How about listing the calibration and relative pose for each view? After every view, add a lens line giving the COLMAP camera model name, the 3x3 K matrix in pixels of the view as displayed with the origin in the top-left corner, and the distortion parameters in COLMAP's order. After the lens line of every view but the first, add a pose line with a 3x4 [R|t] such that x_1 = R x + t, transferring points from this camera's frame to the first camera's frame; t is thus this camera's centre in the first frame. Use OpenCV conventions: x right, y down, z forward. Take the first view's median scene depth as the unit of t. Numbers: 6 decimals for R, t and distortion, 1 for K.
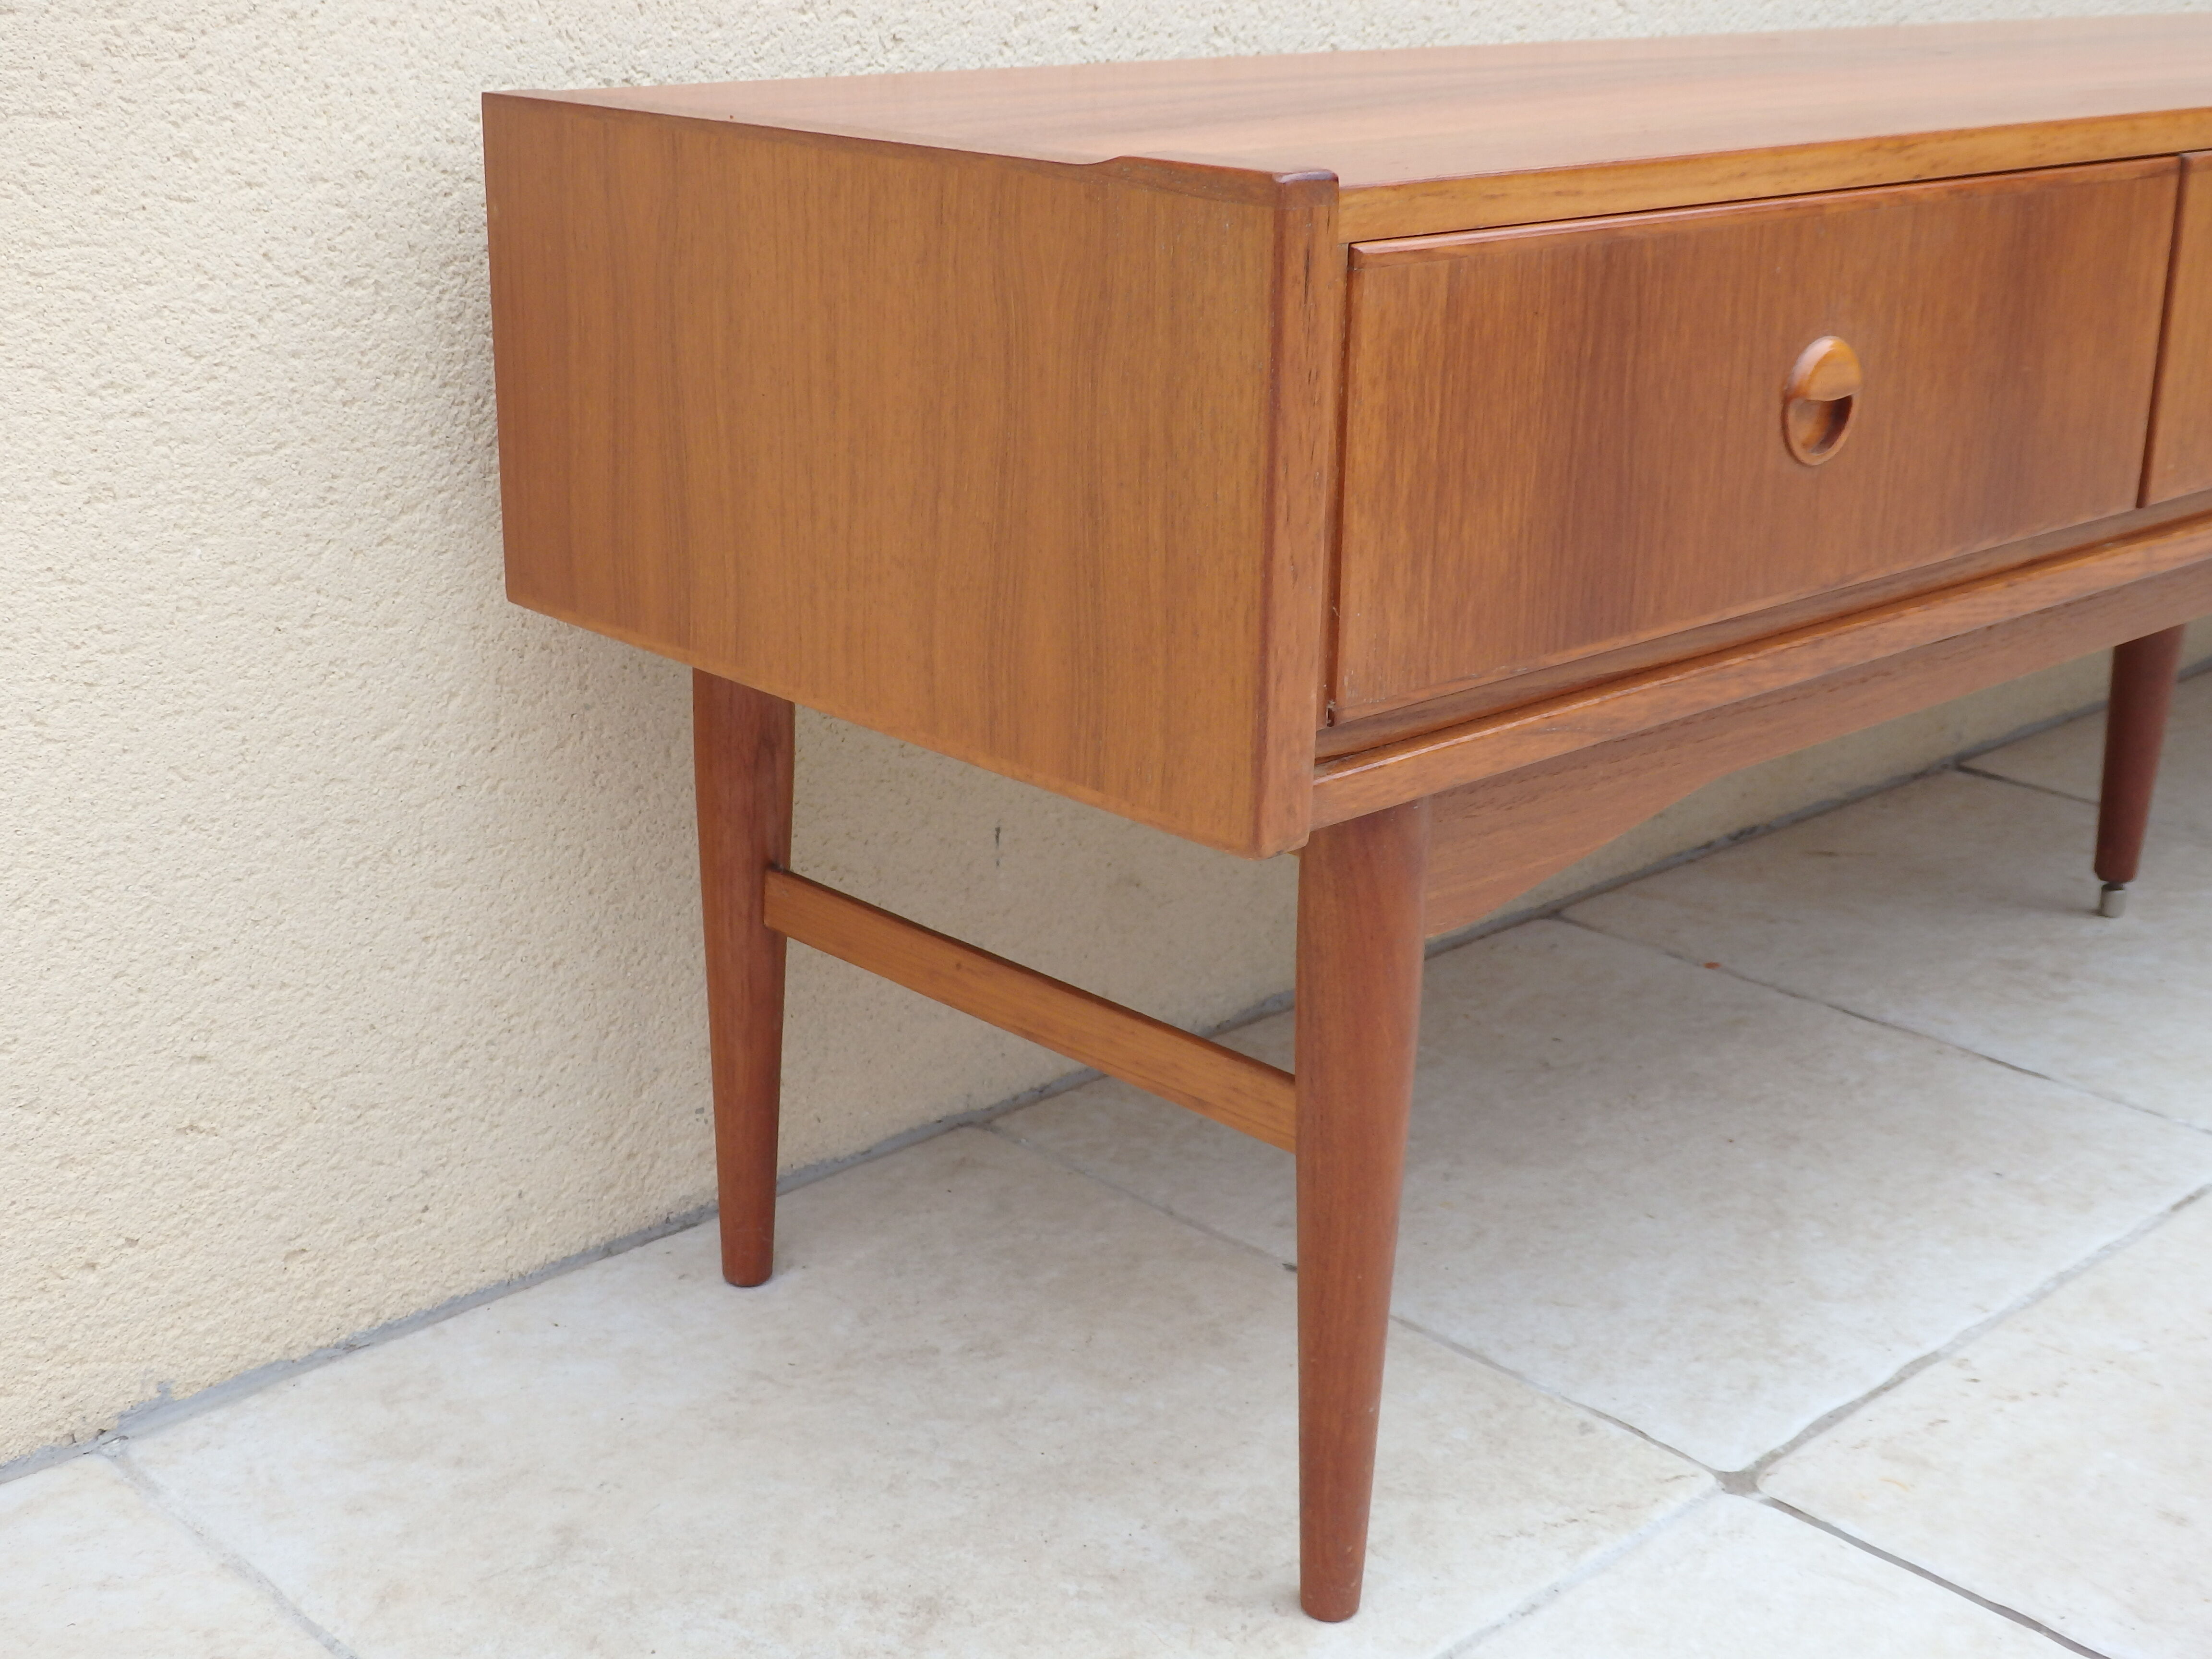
lens RADIAL K [[2861.7, 0, 1121.1], [0, 2861.7, 827.3], [0, 0, 1]] dist [-0.008051, 0.000000]
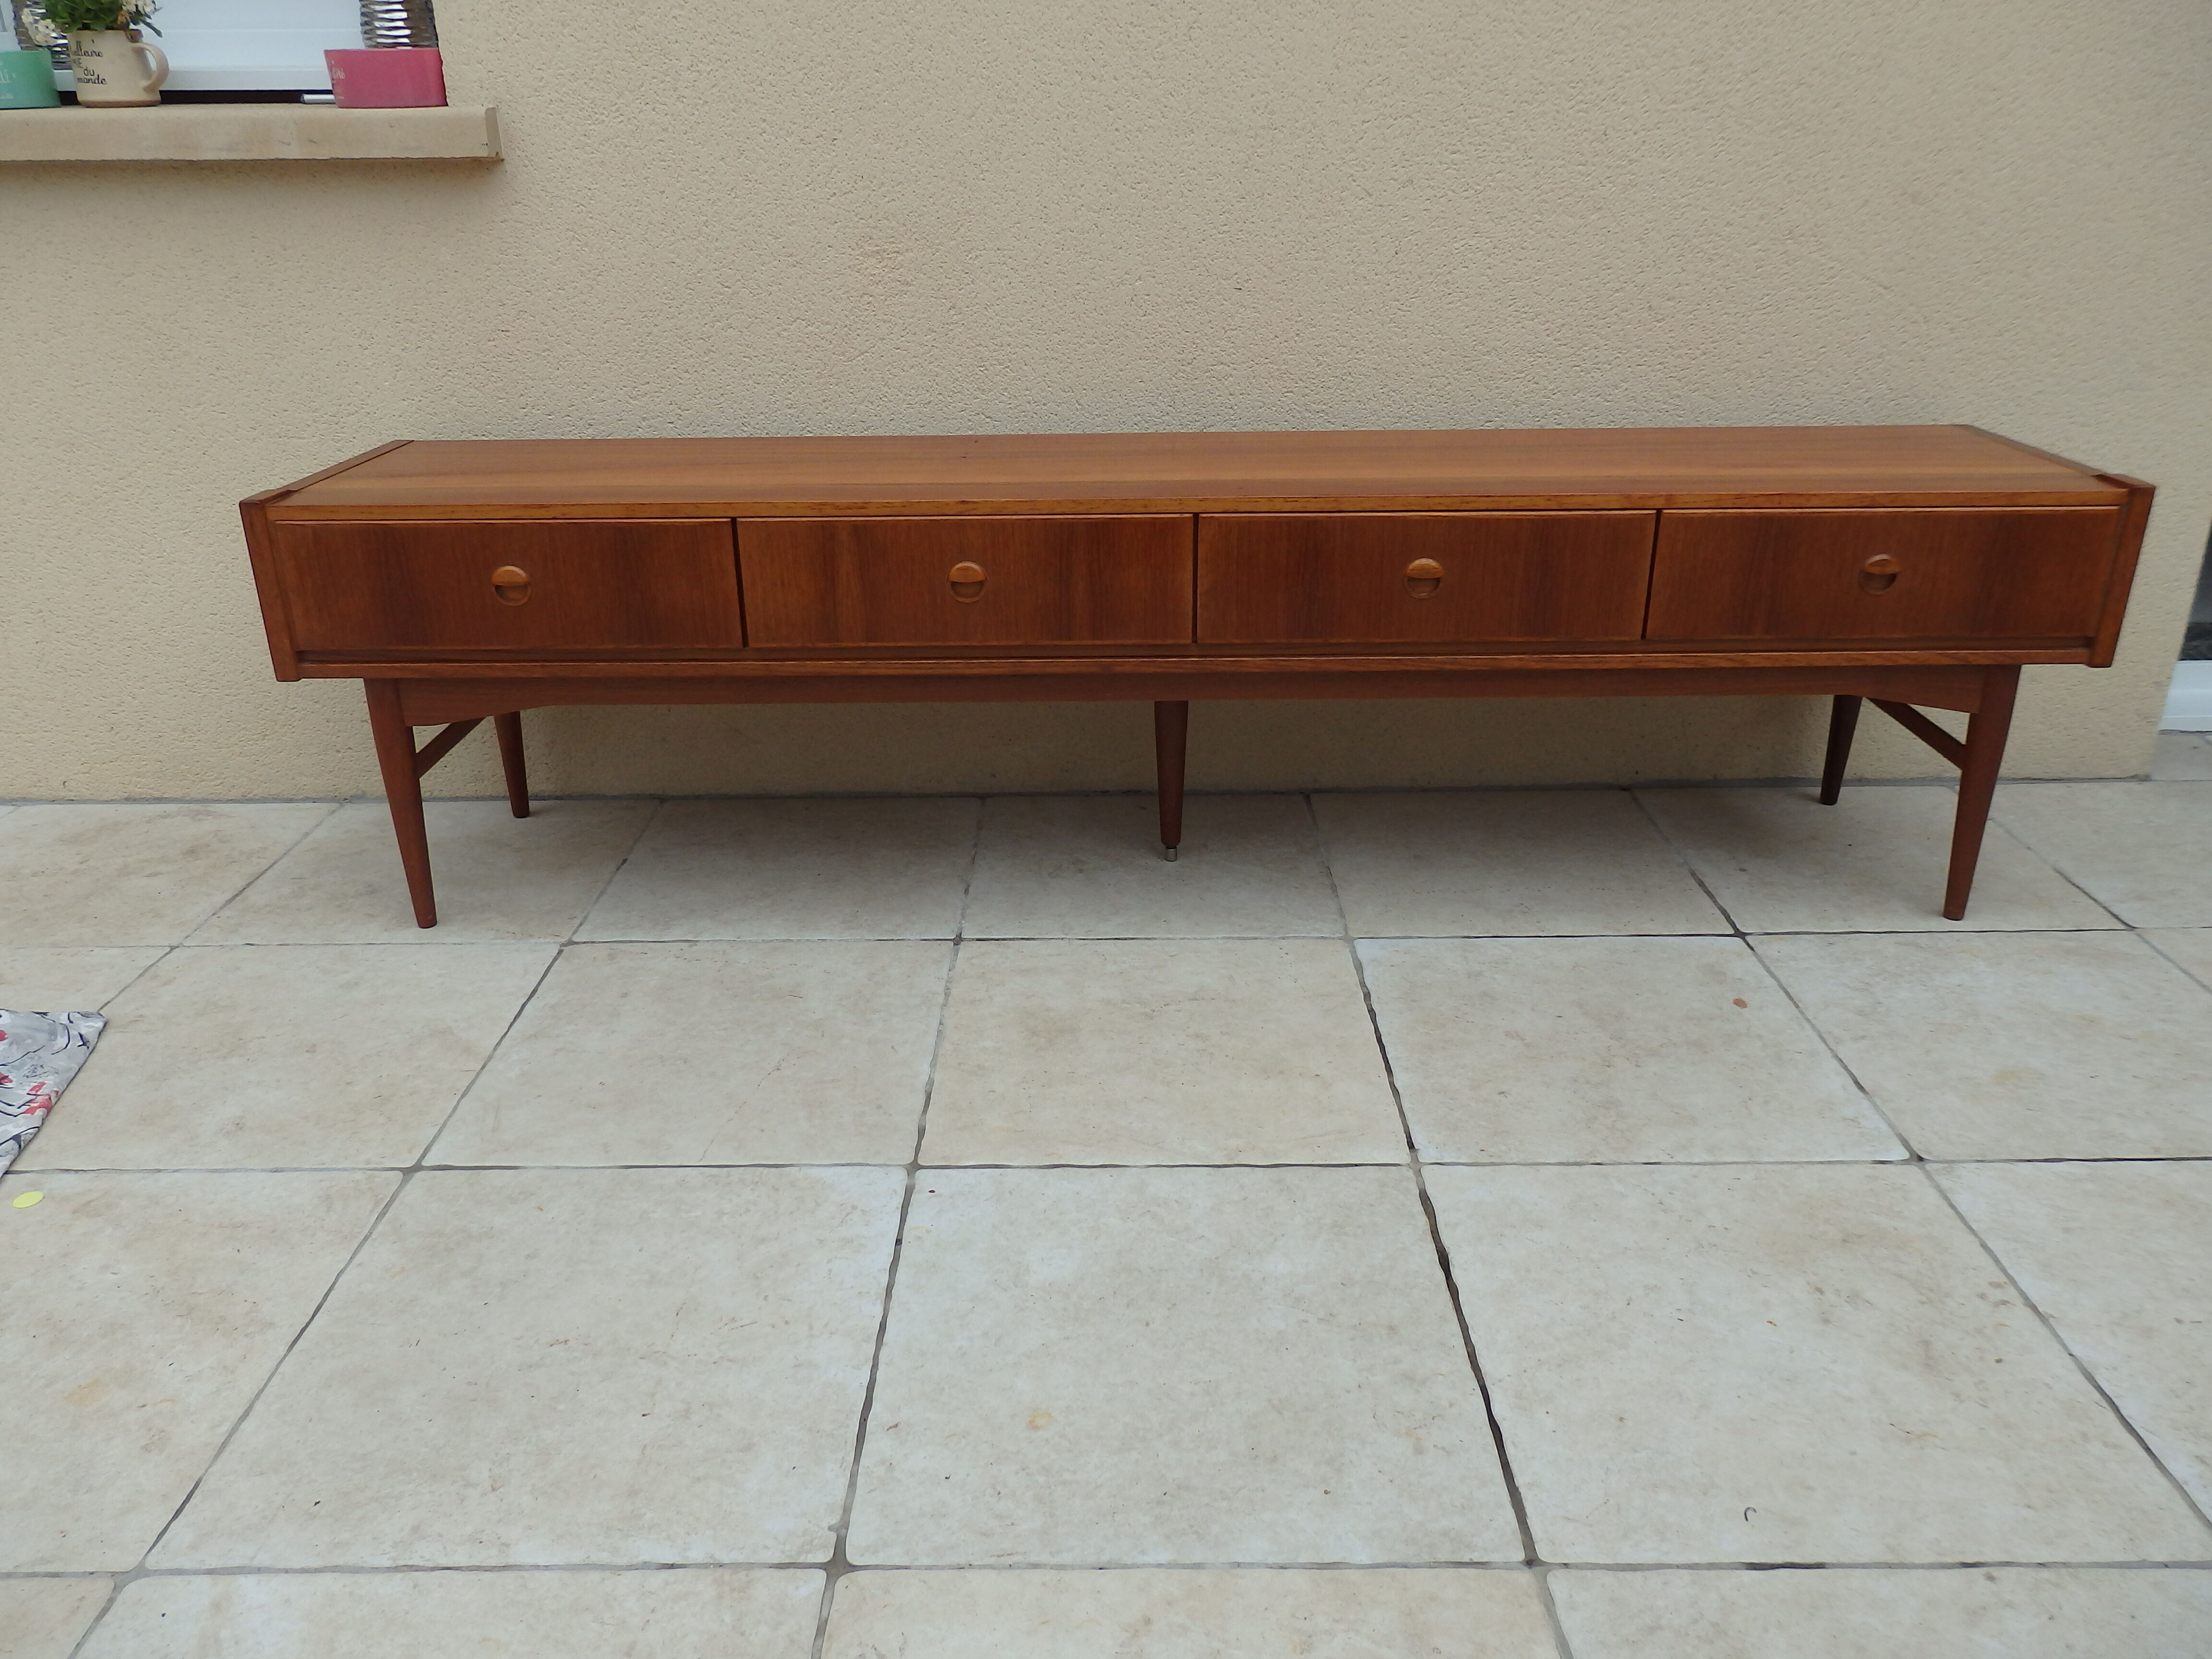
lens RADIAL K [[1627.0, 0, 1112.3], [0, 1627.0, 835.4], [0, 0, 1]] dist [-0.004468, 0.031397]
pose [[0.723509, 0.249918, -0.643487, 1.641339], [-0.200153, 0.968069, 0.150937, -0.242786], [0.660661, 0.019591, 0.750428, 0.096053]]
